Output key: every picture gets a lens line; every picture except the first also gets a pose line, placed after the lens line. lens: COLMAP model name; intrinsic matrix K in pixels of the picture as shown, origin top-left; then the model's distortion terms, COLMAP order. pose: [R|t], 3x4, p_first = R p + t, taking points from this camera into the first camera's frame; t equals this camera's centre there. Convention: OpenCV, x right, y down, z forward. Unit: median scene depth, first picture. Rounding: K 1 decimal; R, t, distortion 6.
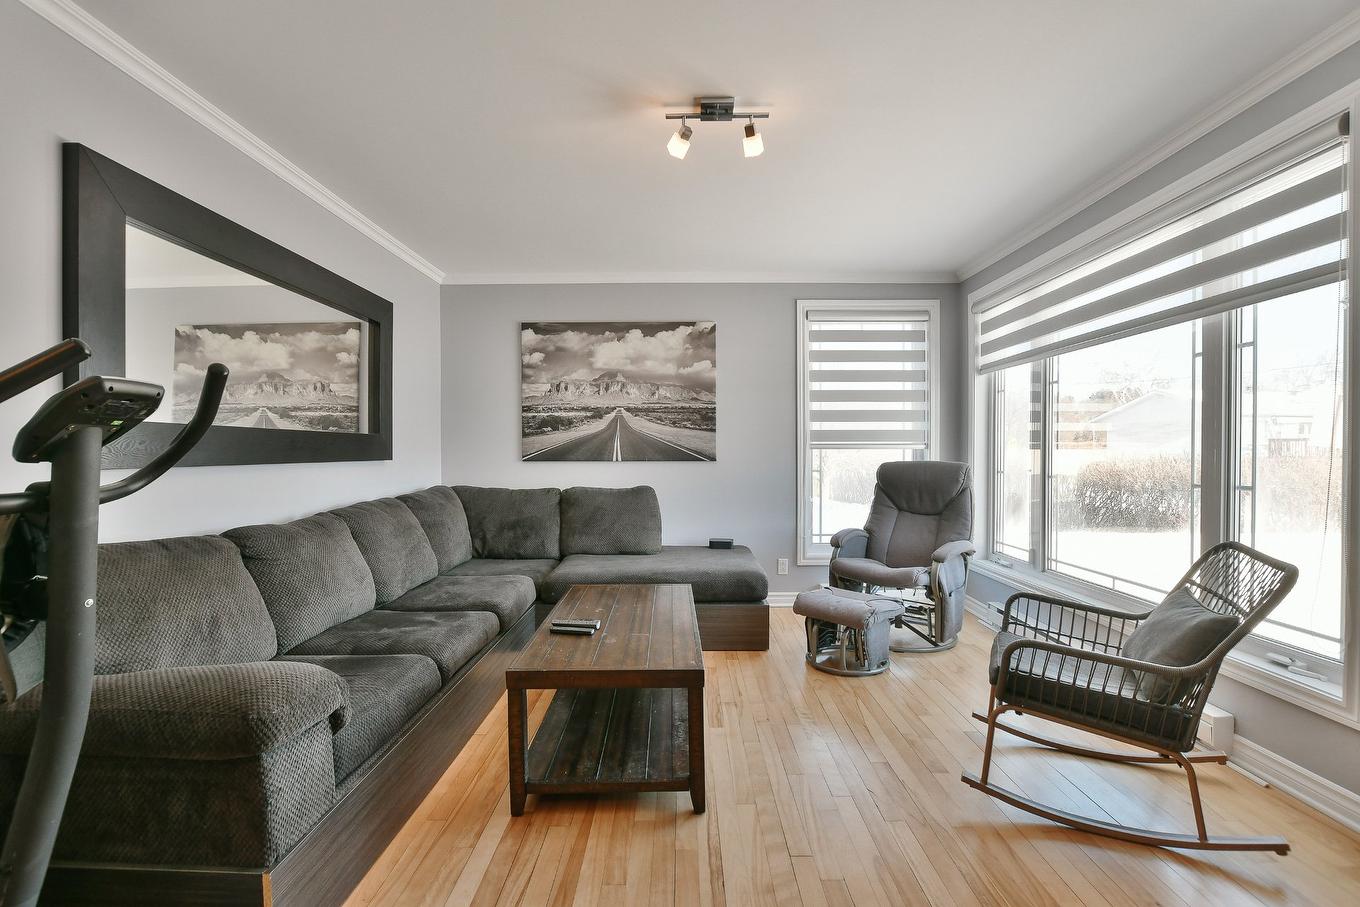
lens RADIAL K [[615.3, 0, 683.2], [0, 615.3, 458.2], [0, 0, 1]] dist [-0.031989, 0.000223]
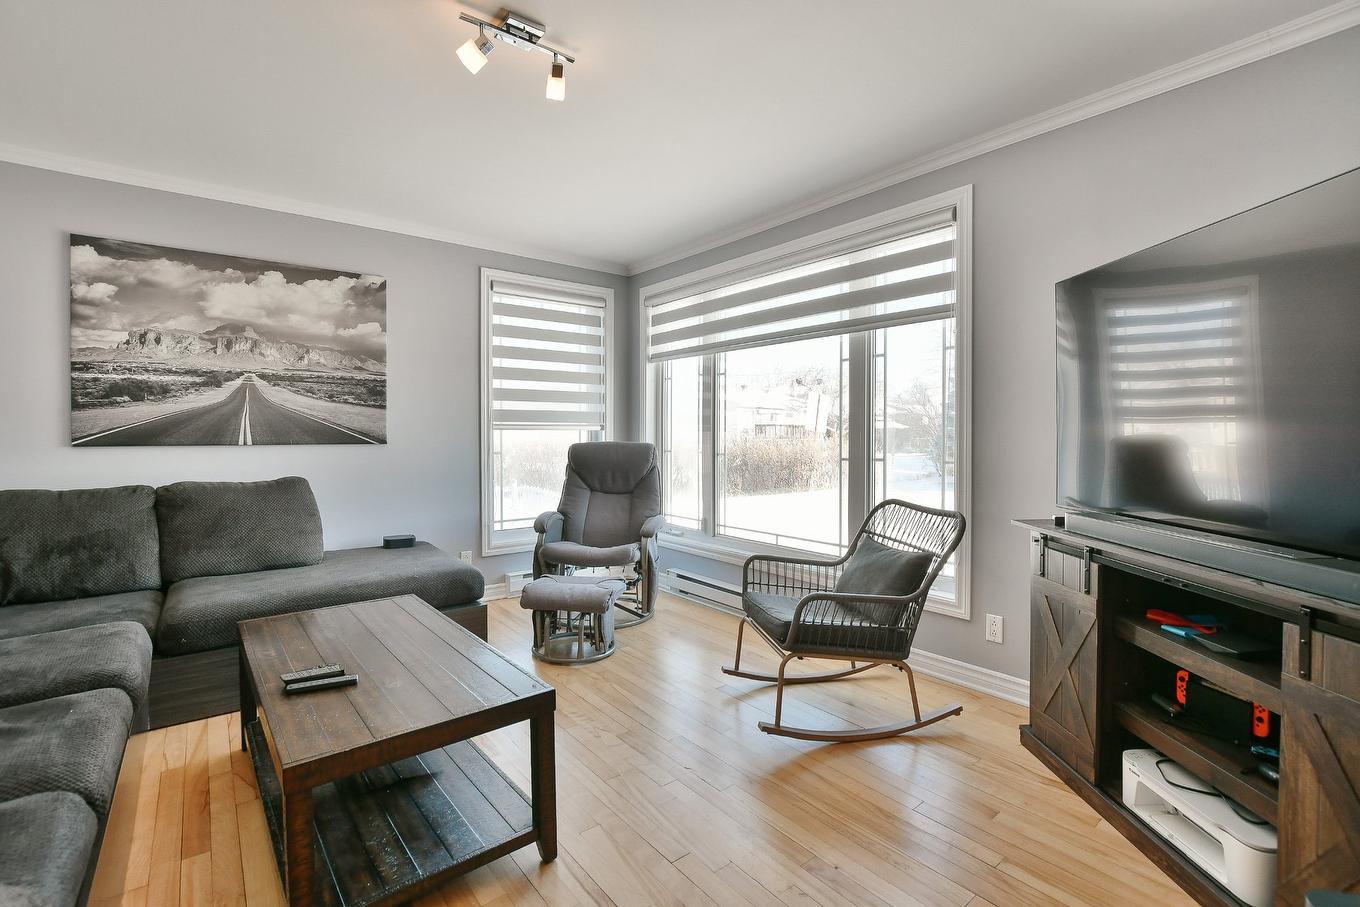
lens RADIAL K [[613.4, 0, 679.3], [0, 613.4, 441.2], [0, 0, 1]] dist [-0.043837, 0.009207]
pose [[0.775083, -0.006134, 0.631829, -0.162067], [0.004316, 0.999981, 0.004414, -0.000793], [-0.631844, -0.000694, 0.775095, 0.108579]]
